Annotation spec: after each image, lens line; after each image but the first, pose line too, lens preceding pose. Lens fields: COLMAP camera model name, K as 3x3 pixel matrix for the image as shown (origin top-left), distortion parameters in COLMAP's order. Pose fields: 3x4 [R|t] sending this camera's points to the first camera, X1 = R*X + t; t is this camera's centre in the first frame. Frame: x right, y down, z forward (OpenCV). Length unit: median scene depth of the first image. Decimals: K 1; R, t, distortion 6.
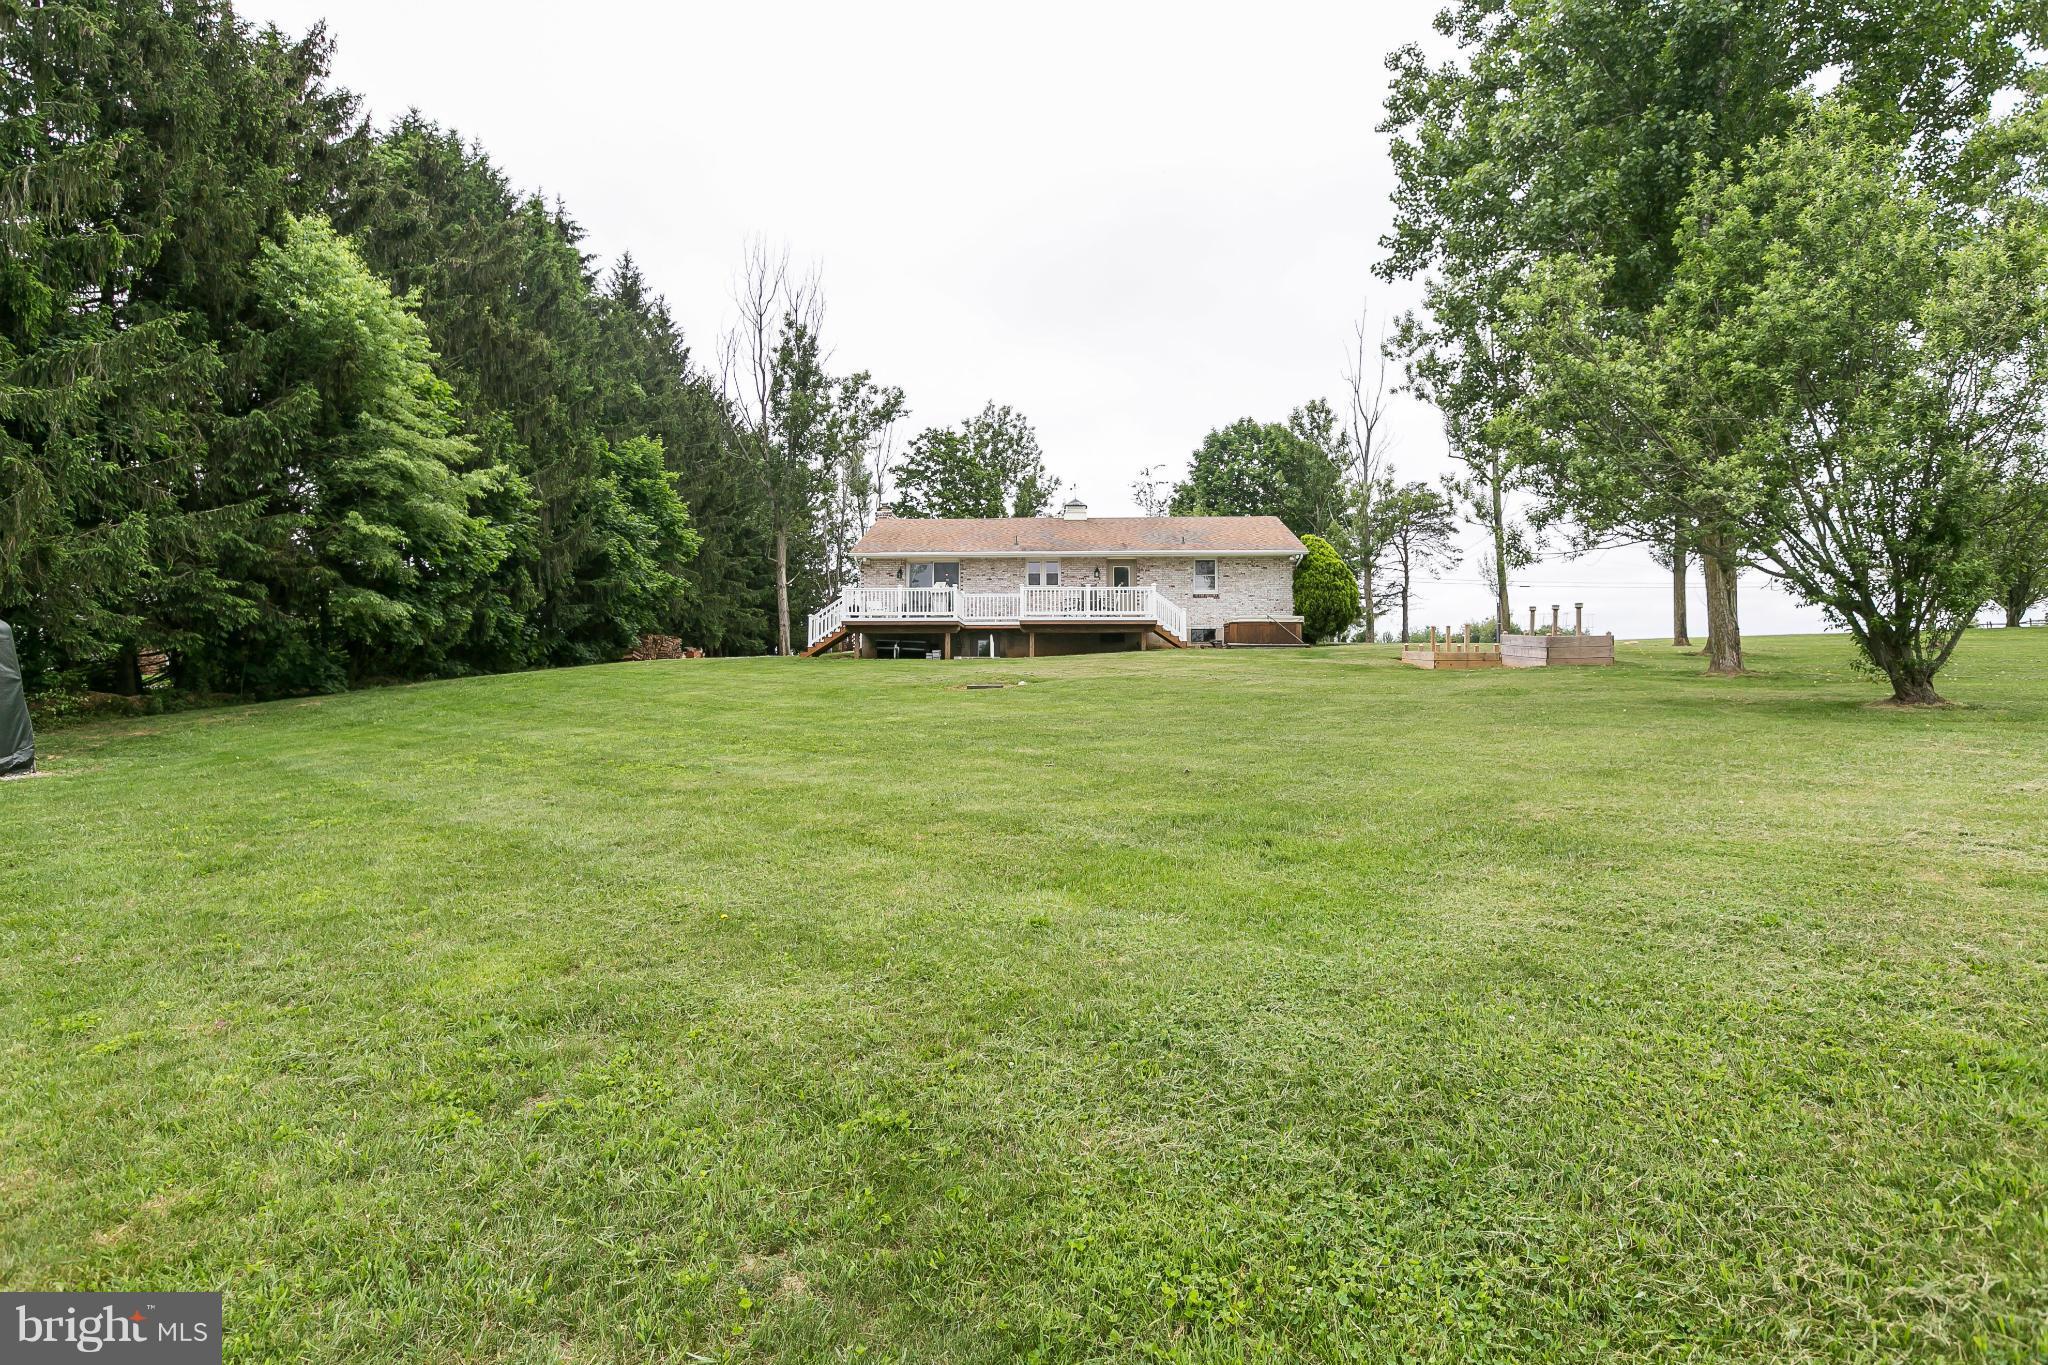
lens RADIAL K [[1168.9, 0, 1023.1], [0, 1168.9, 677.0], [0, 0, 1]] dist [0.002856, -0.000236]
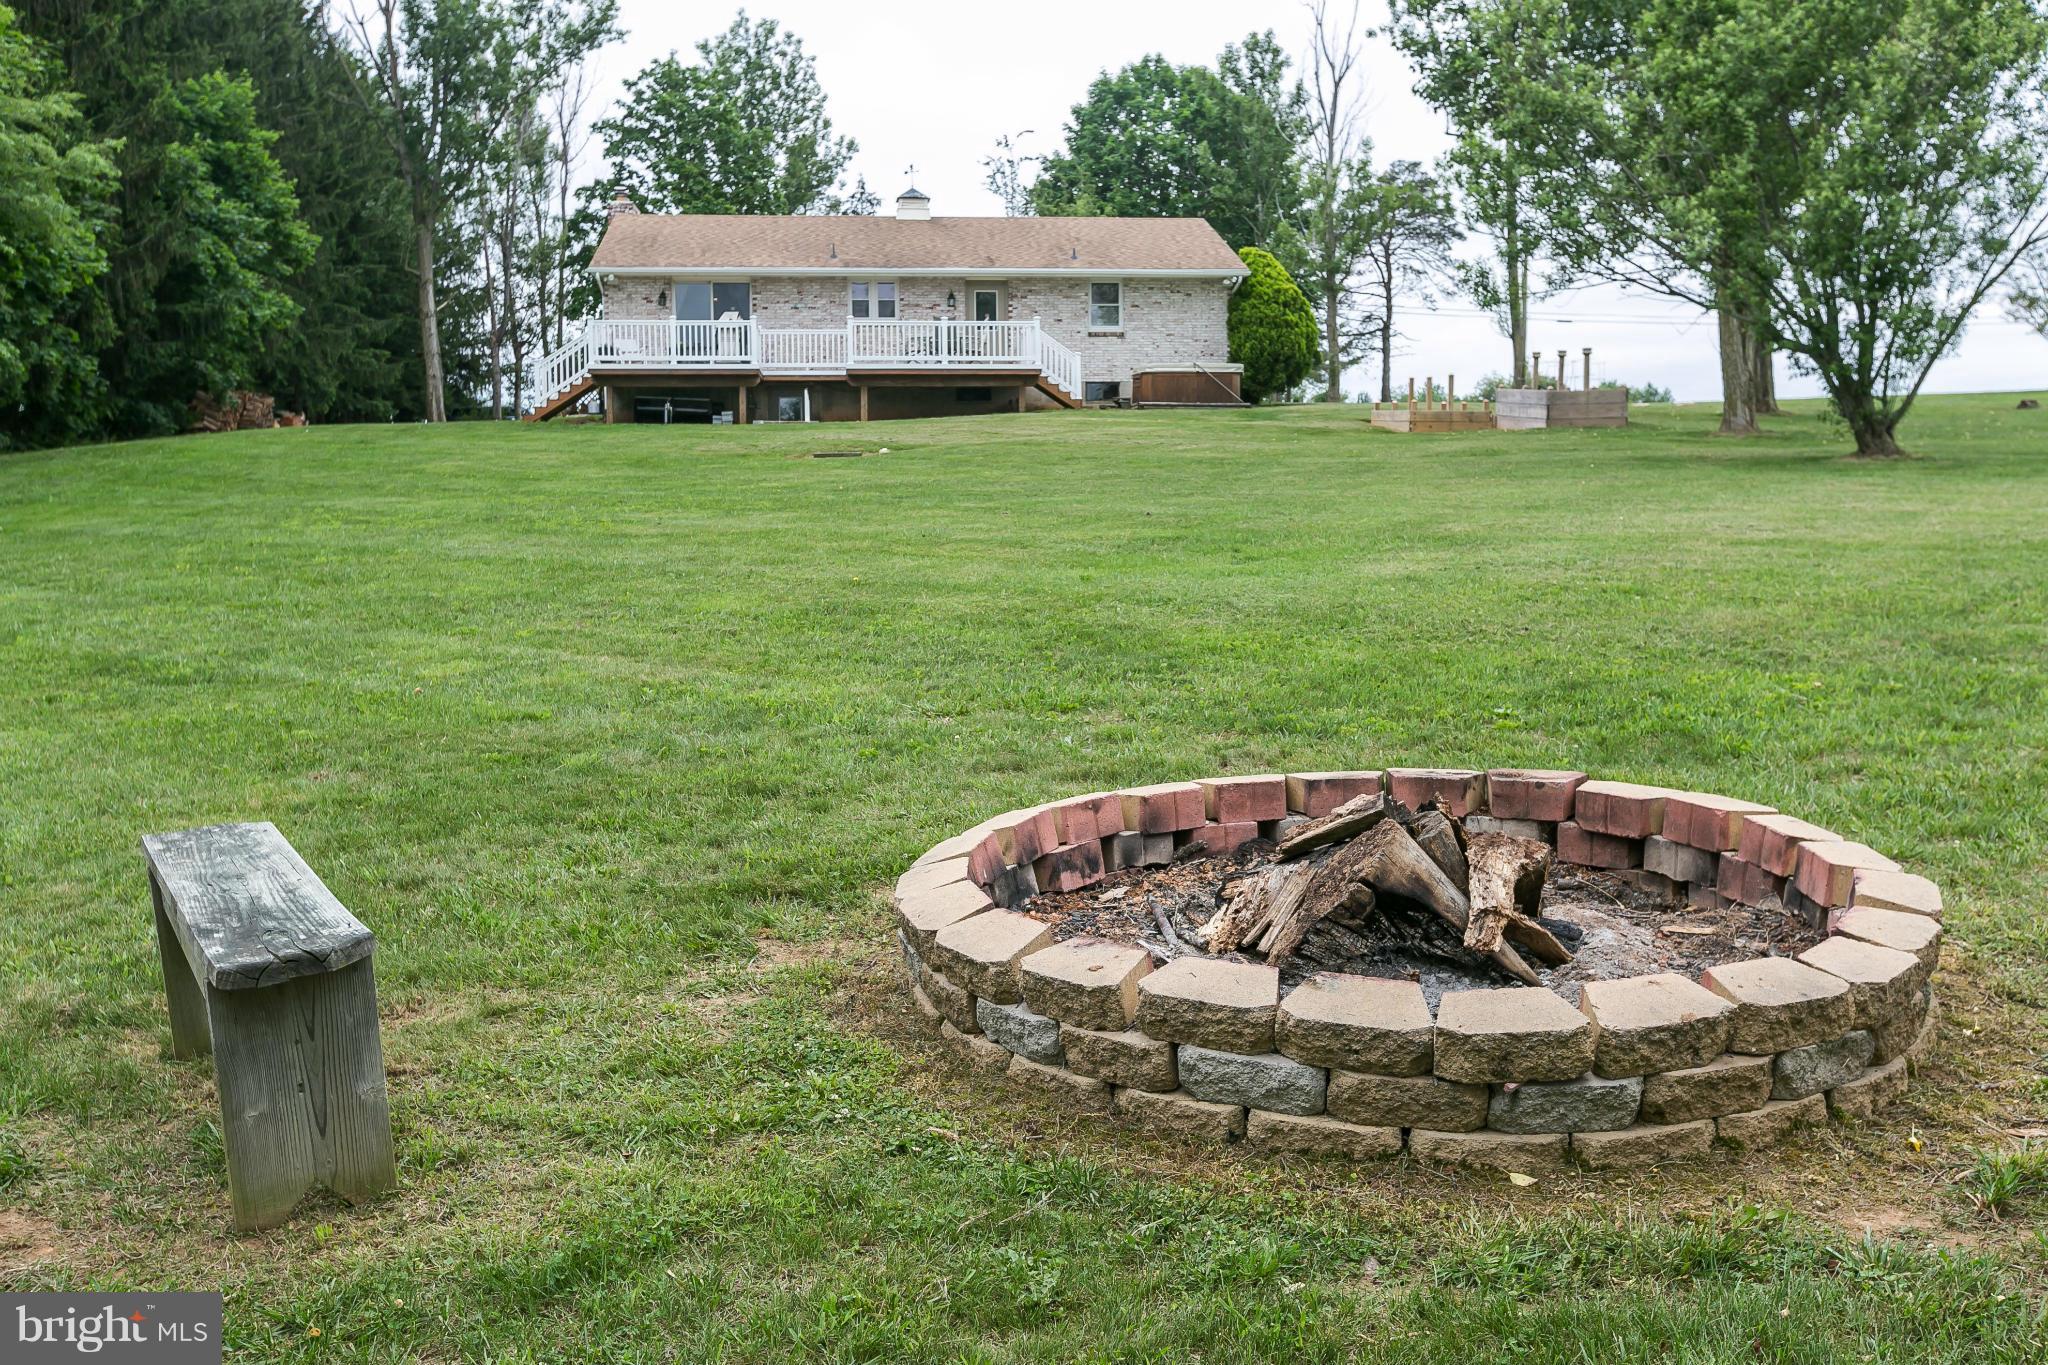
lens RADIAL K [[1981.3, 0, 1020.3], [0, 1981.3, 673.2], [0, 0, 1]] dist [-0.001611, 0.000000]
pose [[0.991421, -0.015920, 0.129737, -0.037812], [0.002594, 0.994756, 0.102244, 0.008069], [-0.130684, -0.101031, 0.986263, -0.135215]]
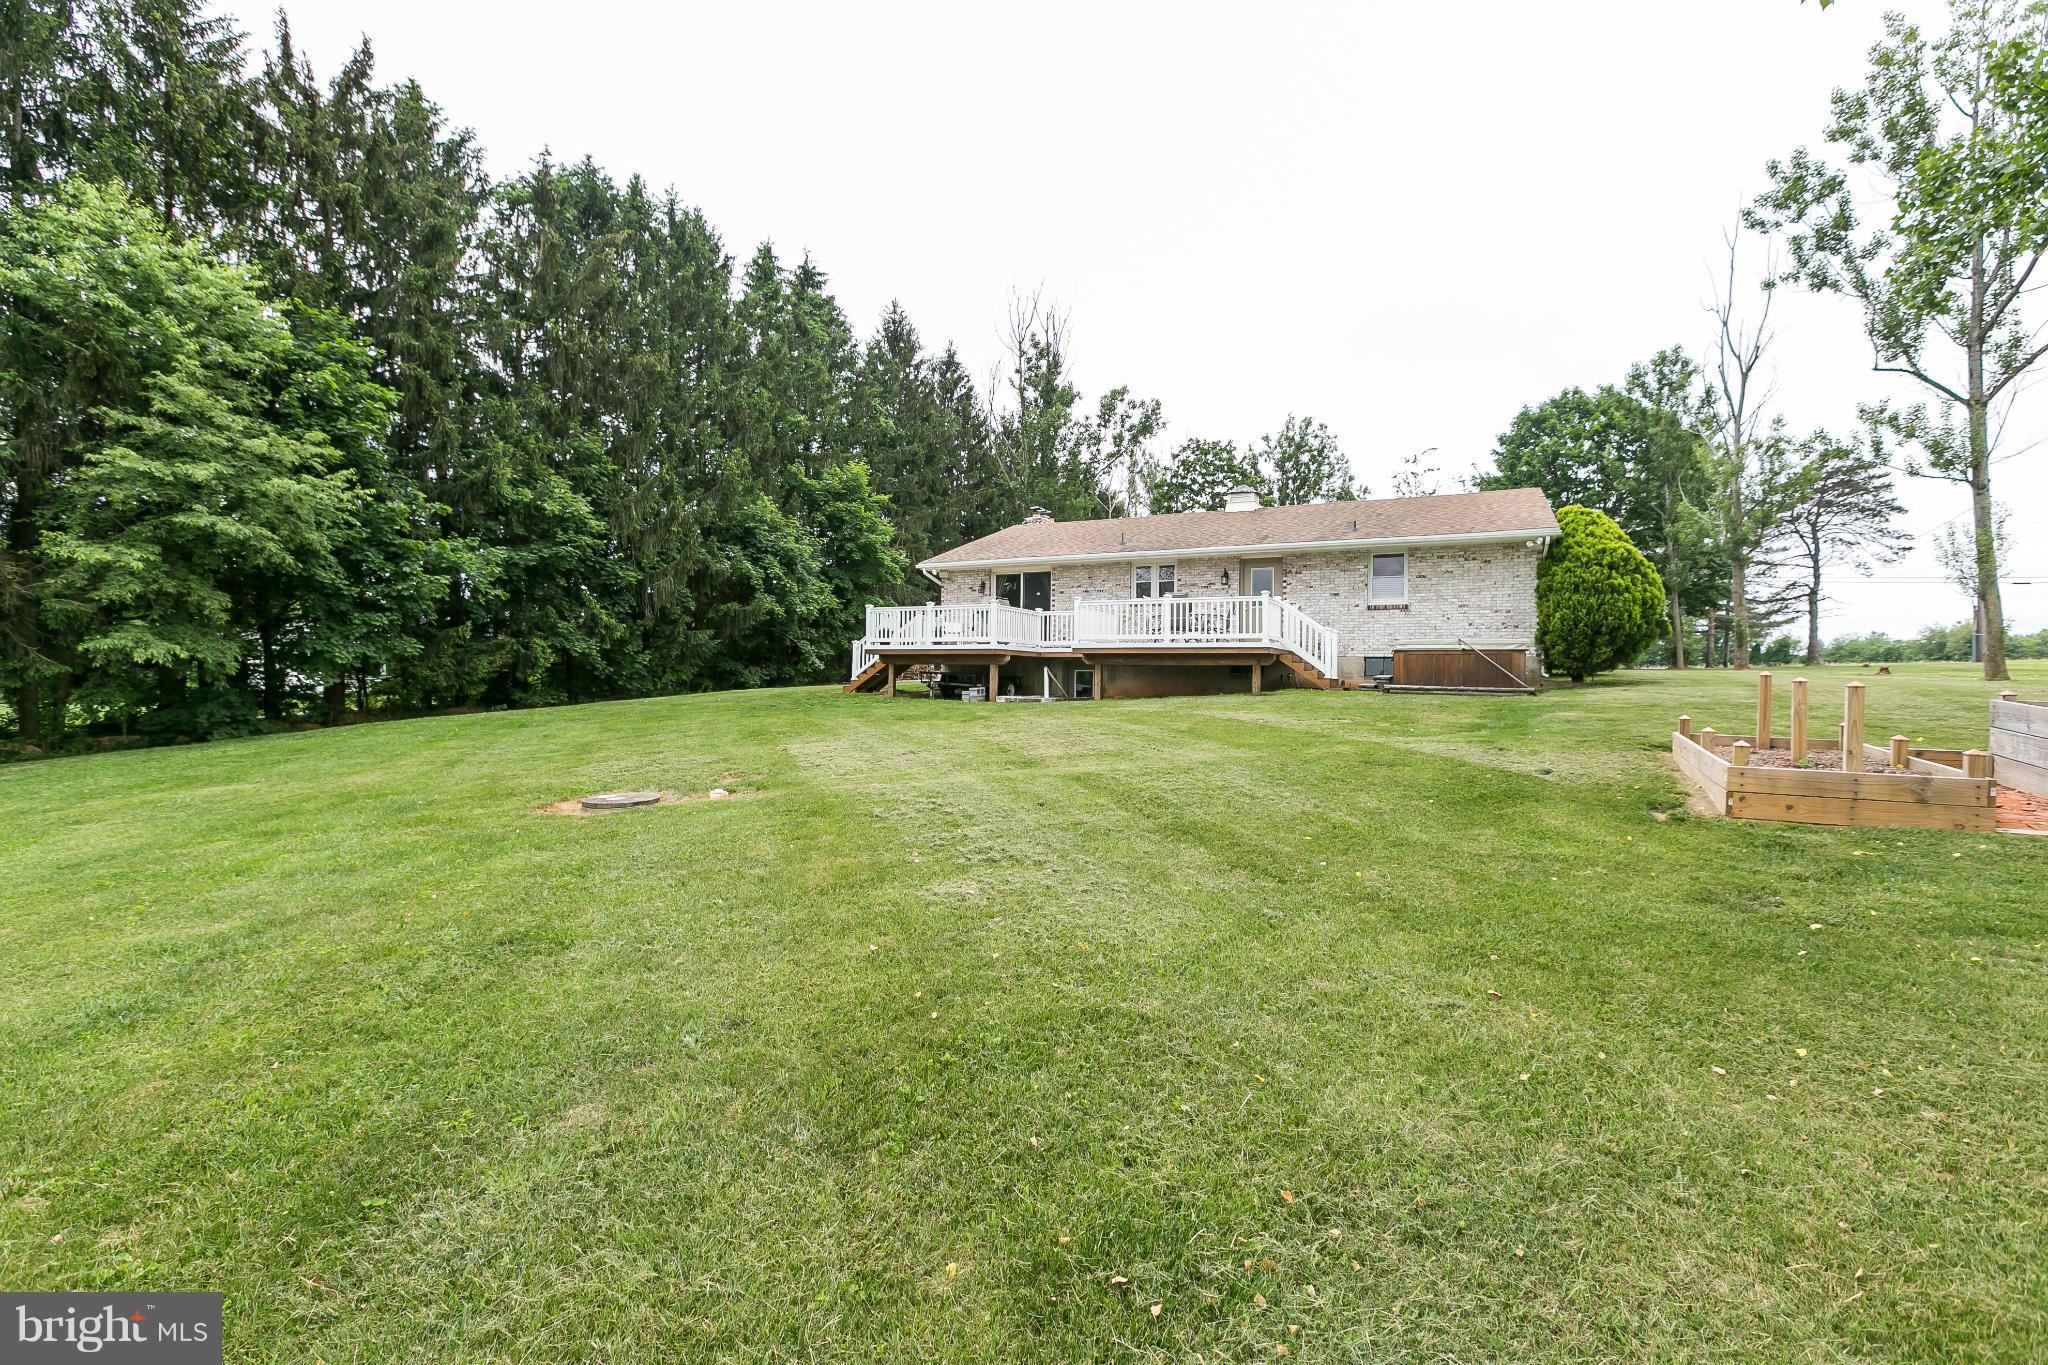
lens RADIAL K [[906.9, 0, 1019.6], [0, 906.9, 683.7], [0, 0, 1]] dist [0.002868, -0.001368]
pose [[0.911535, 0.013459, -0.411003, 0.128124], [-0.009299, 0.999883, 0.012120, -0.021748], [0.411118, -0.007226, 0.911554, 0.318270]]
